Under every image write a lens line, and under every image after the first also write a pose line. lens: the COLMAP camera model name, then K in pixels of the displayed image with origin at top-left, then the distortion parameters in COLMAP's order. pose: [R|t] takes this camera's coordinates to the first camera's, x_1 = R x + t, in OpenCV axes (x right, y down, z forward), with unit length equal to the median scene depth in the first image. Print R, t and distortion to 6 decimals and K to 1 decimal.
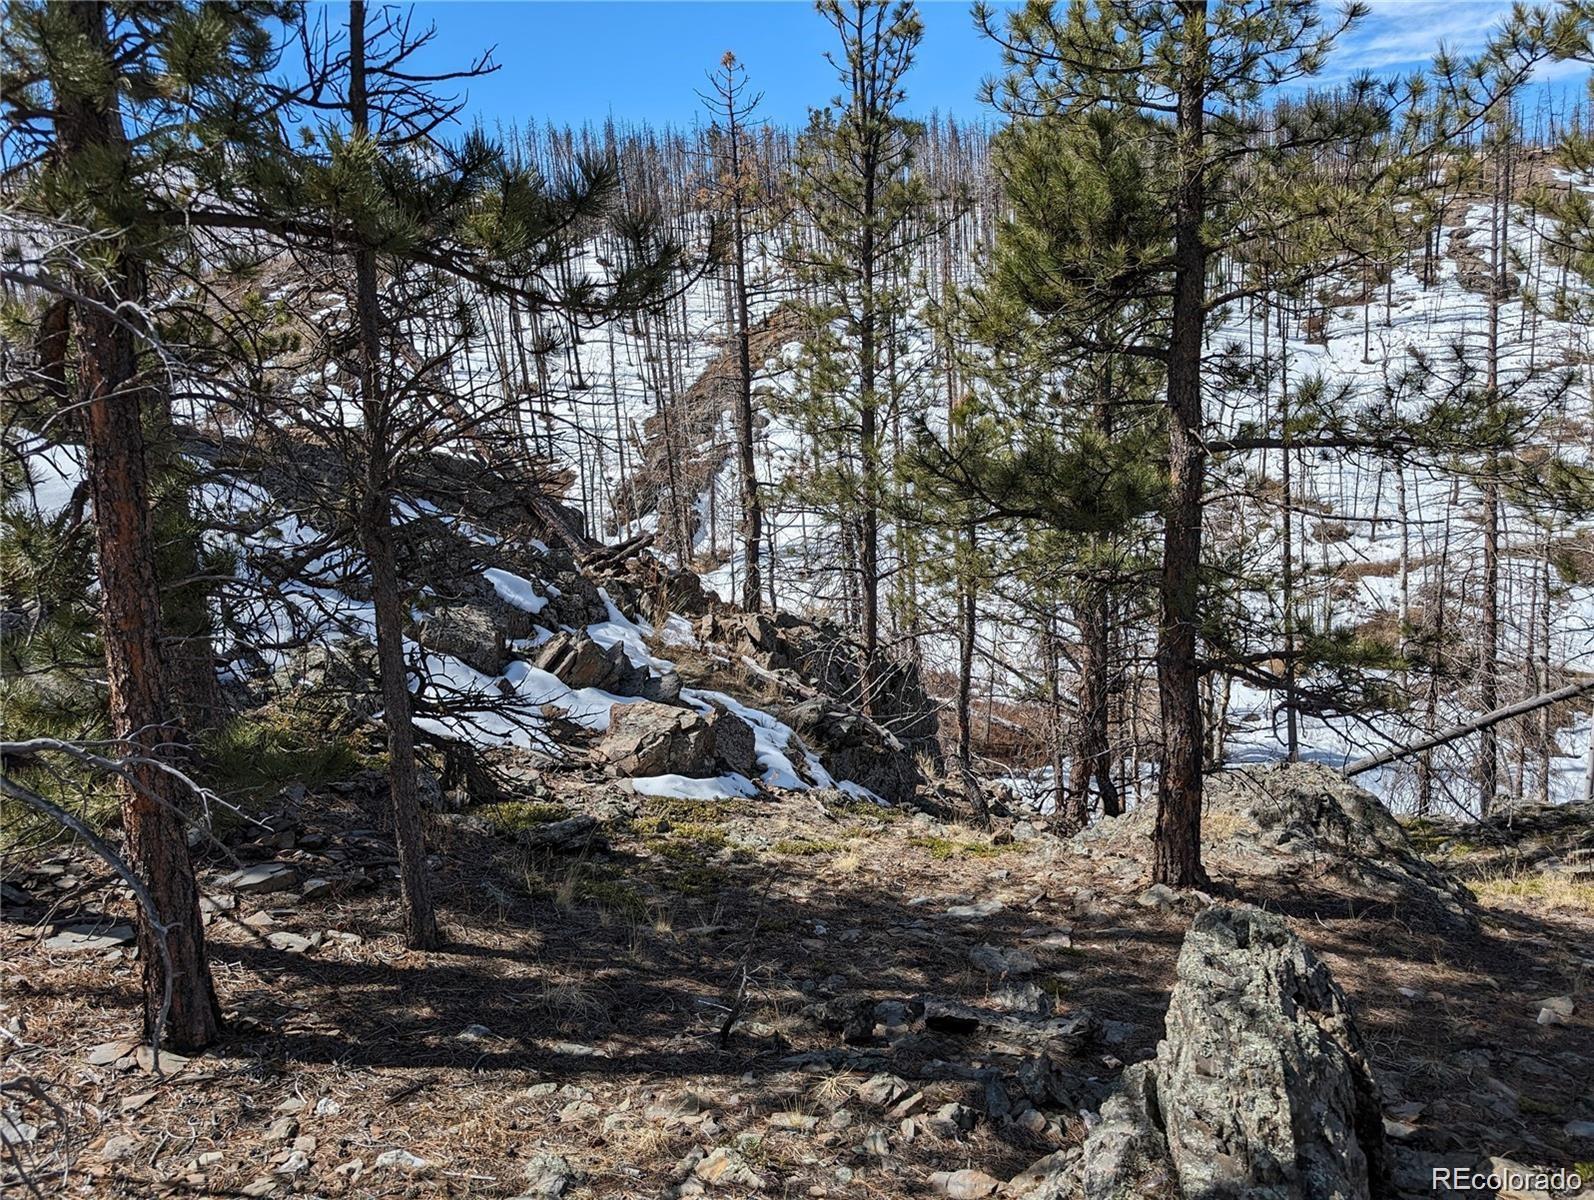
lens RADIAL K [[1147.8, 0, 772.0], [0, 1147.8, 603.5], [0, 0, 1]] dist [0.016294, -0.012711]
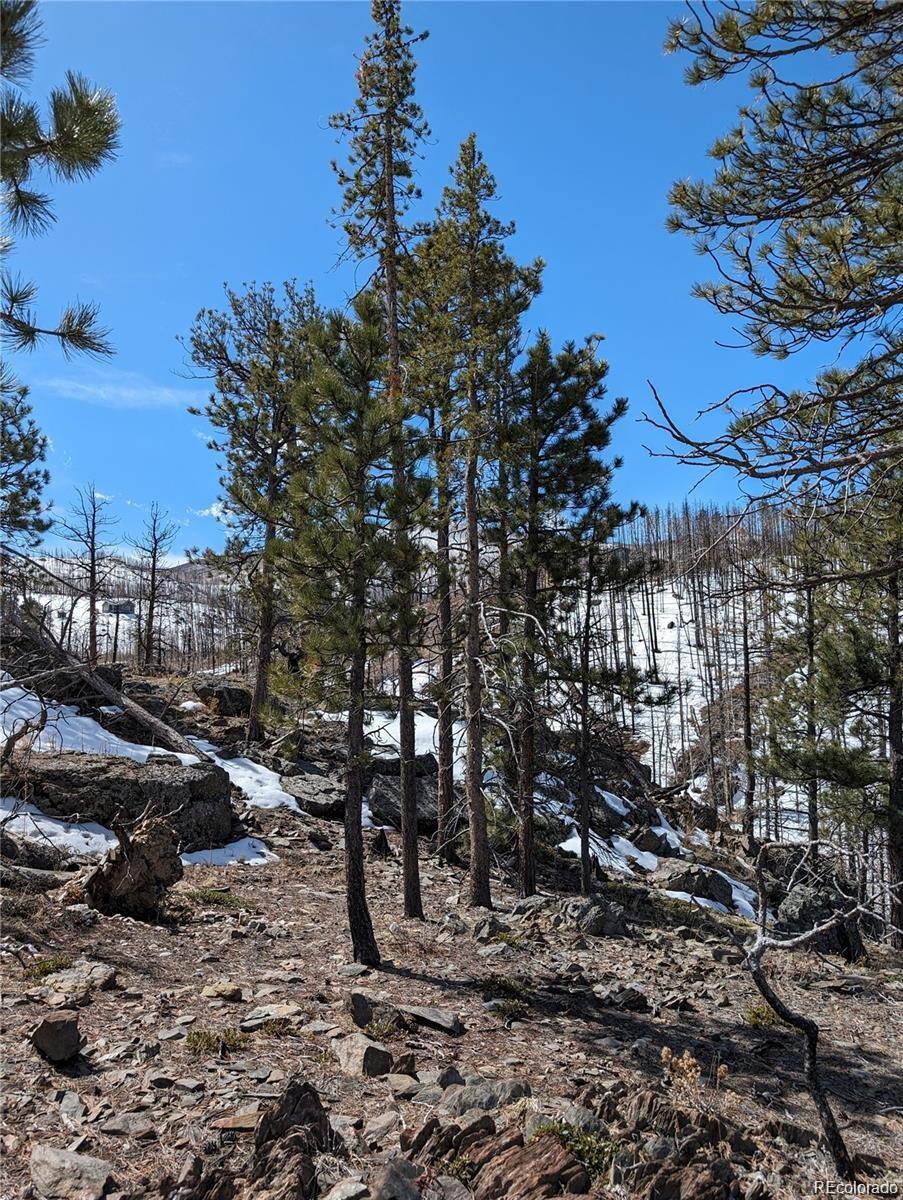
lens RADIAL K [[864.1, 0, 444.0], [0, 864.1, 601.7], [0, 0, 1]] dist [0.016294, -0.012711]
pose [[0.919032, 0.007167, -0.394119, 0.083301], [-0.112176, 0.963249, -0.244064, 0.043483], [0.377885, 0.268514, 0.886060, -0.470314]]
